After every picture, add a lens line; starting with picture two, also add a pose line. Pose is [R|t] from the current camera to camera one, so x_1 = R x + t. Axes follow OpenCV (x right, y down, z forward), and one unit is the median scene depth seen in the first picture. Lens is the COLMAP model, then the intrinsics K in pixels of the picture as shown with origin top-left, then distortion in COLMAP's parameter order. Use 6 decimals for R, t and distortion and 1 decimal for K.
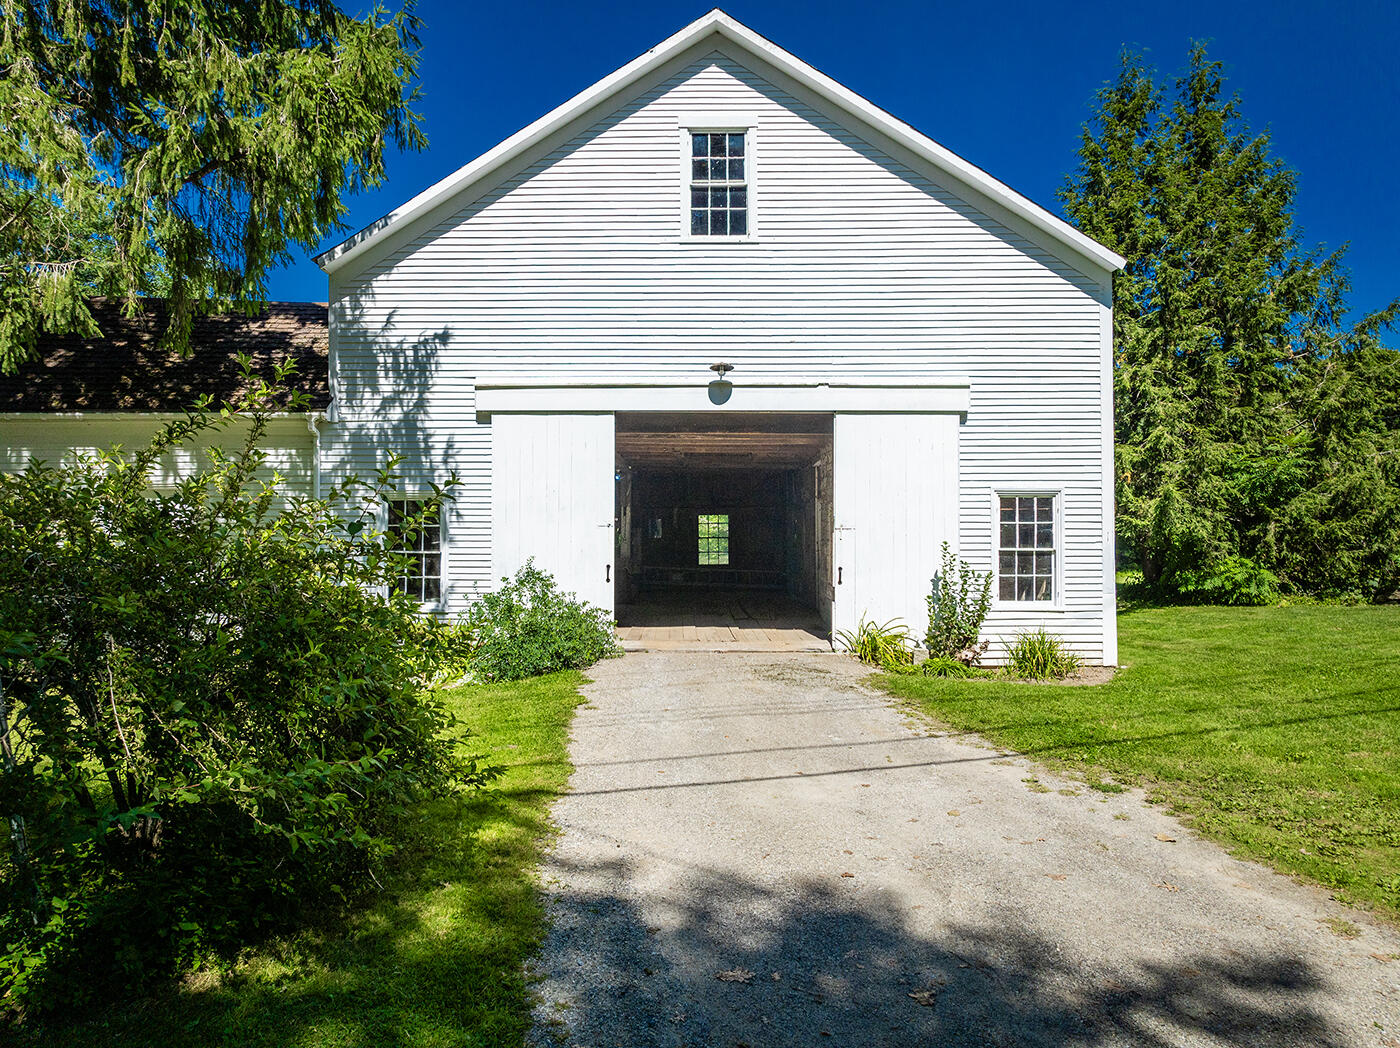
lens RADIAL K [[1045.4, 0, 700.0], [0, 1045.4, 524.0], [0, 0, 1]] dist [-0.081158, 0.059070]
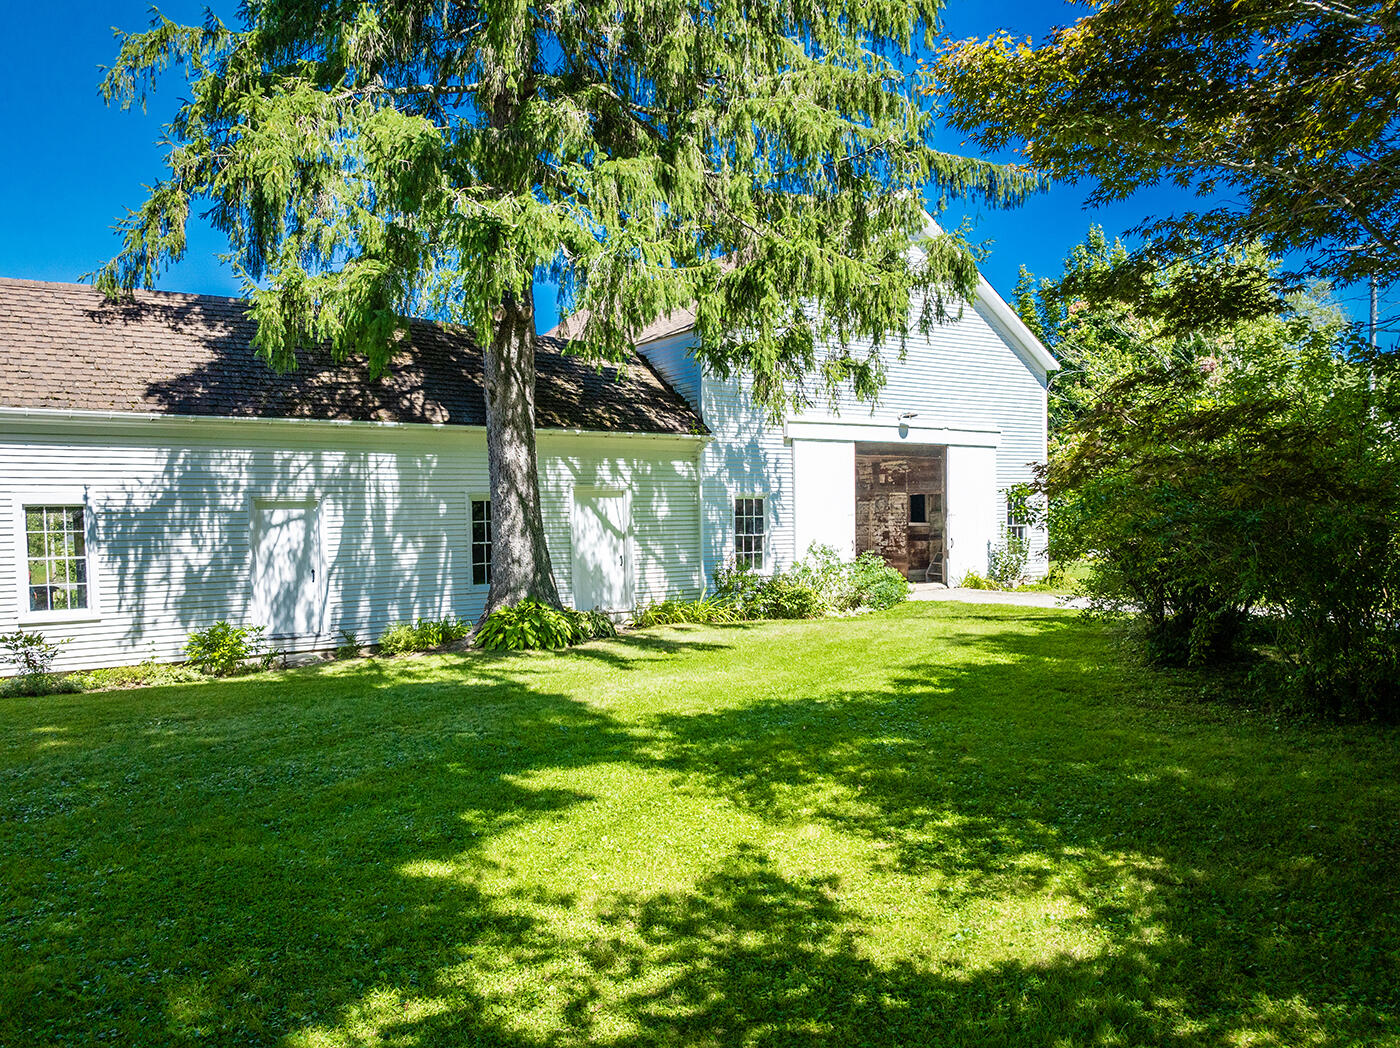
lens RADIAL K [[1045.4, 0, 700.0], [0, 1045.4, 524.0], [0, 0, 1]] dist [-0.081158, 0.059070]
pose [[0.827274, -0.016964, 0.561543, -1.140780], [0.020780, 0.999784, -0.000411, 0.011048], [-0.561414, 0.012009, 0.827448, -0.147308]]
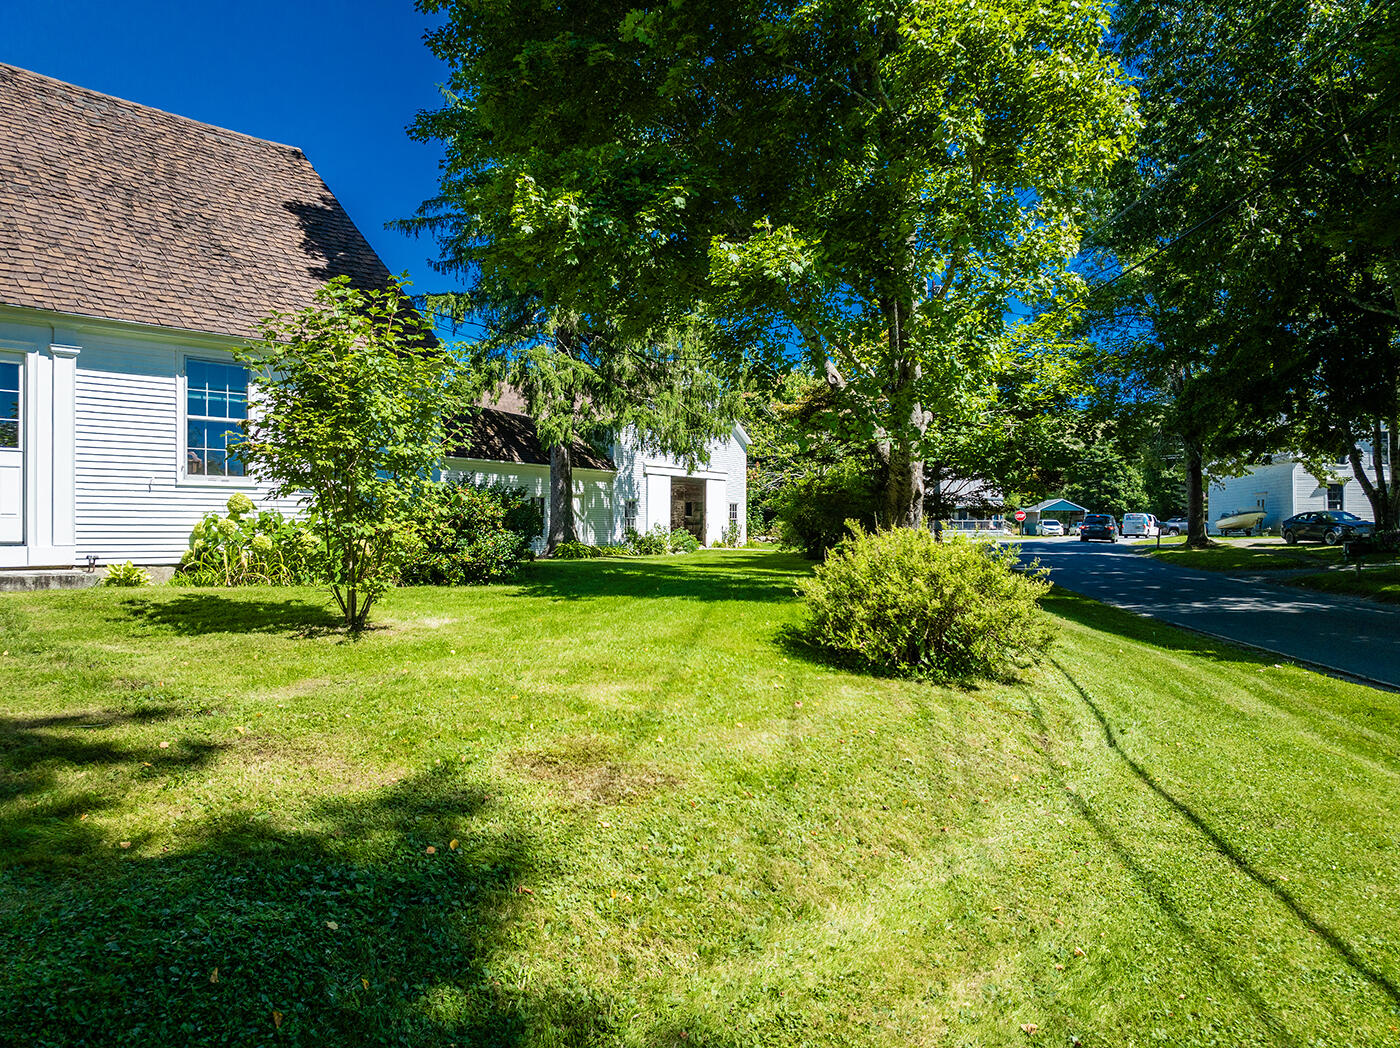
lens RADIAL K [[1045.4, 0, 700.0], [0, 1045.4, 524.0], [0, 0, 1]] dist [-0.081158, 0.059070]
pose [[0.592607, 0.013885, 0.805372, -2.722005], [-0.005674, 0.999899, -0.013064, 0.090261], [-0.805472, 0.003172, 0.592626, -1.060370]]
